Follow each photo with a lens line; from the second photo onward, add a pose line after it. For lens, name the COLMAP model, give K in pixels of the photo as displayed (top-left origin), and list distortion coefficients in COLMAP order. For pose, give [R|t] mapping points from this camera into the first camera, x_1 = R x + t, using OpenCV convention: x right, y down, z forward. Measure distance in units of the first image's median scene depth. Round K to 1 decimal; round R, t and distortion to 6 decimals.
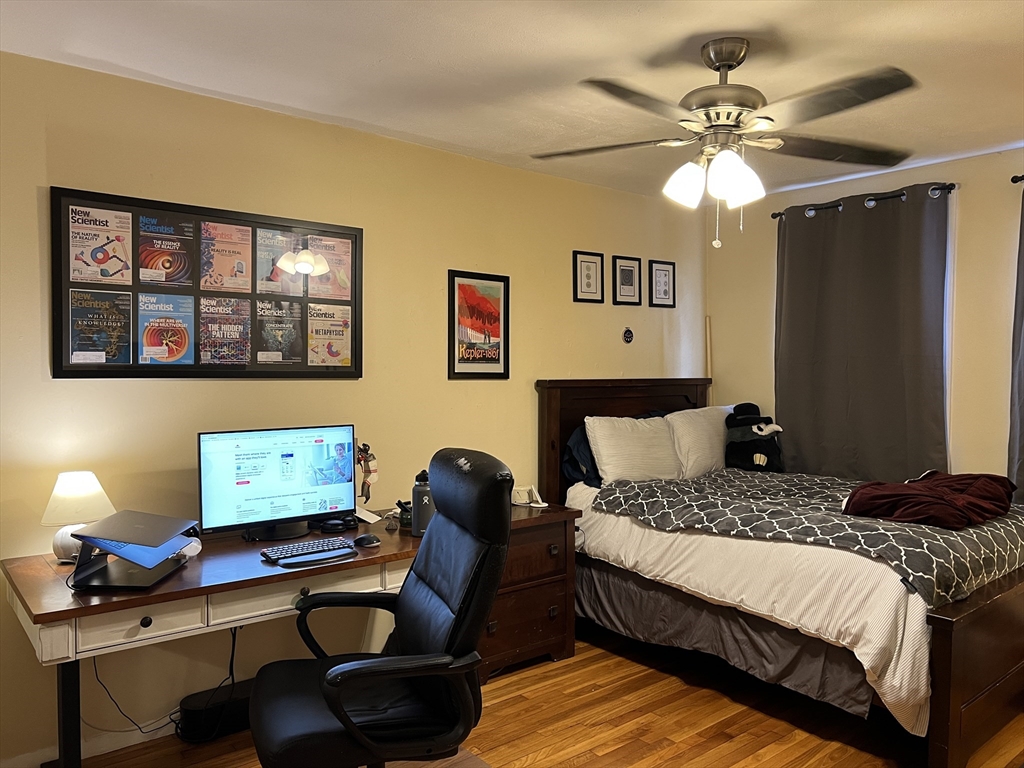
lens RADIAL K [[768.7, 0, 509.9], [0, 768.7, 388.9], [0, 0, 1]] dist [0.054297, -0.067921]
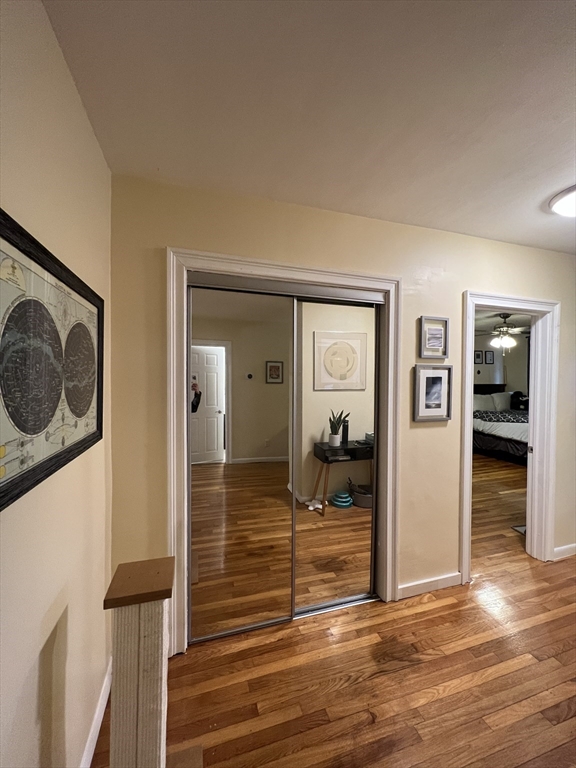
lens RADIAL K [[306.4, 0, 289.7], [0, 306.4, 383.4], [0, 0, 1]] dist [-0.001549, 0.000154]
pose [[0.929671, -0.001465, -0.368387, -0.204444], [-0.006099, 0.999794, -0.019368, 0.024250], [0.368340, 0.020253, 0.929471, -0.957628]]
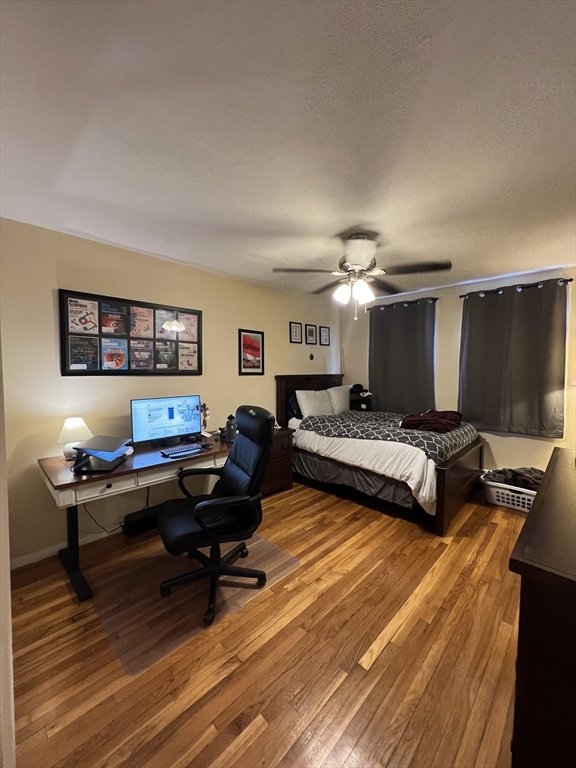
lens RADIAL K [[306.4, 0, 289.7], [0, 306.4, 383.4], [0, 0, 1]] dist [-0.001549, 0.000154]
pose [[0.993786, -0.009566, 0.110900, -0.034990], [0.007760, 0.999830, 0.016705, -0.002393], [-0.111041, -0.015741, 0.993691, 0.054378]]
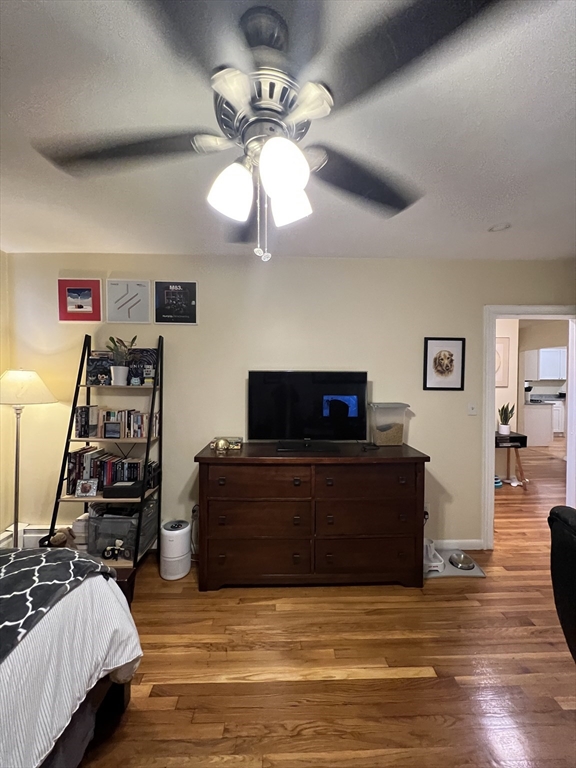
lens RADIAL K [[306.4, 0, 289.7], [0, 306.4, 383.4], [0, 0, 1]] dist [-0.001549, 0.000154]
pose [[-0.793475, -0.025375, 0.608073, 0.022511], [0.012550, 0.998236, 0.058032, -0.047061], [-0.608473, 0.053679, -0.791757, 0.988439]]
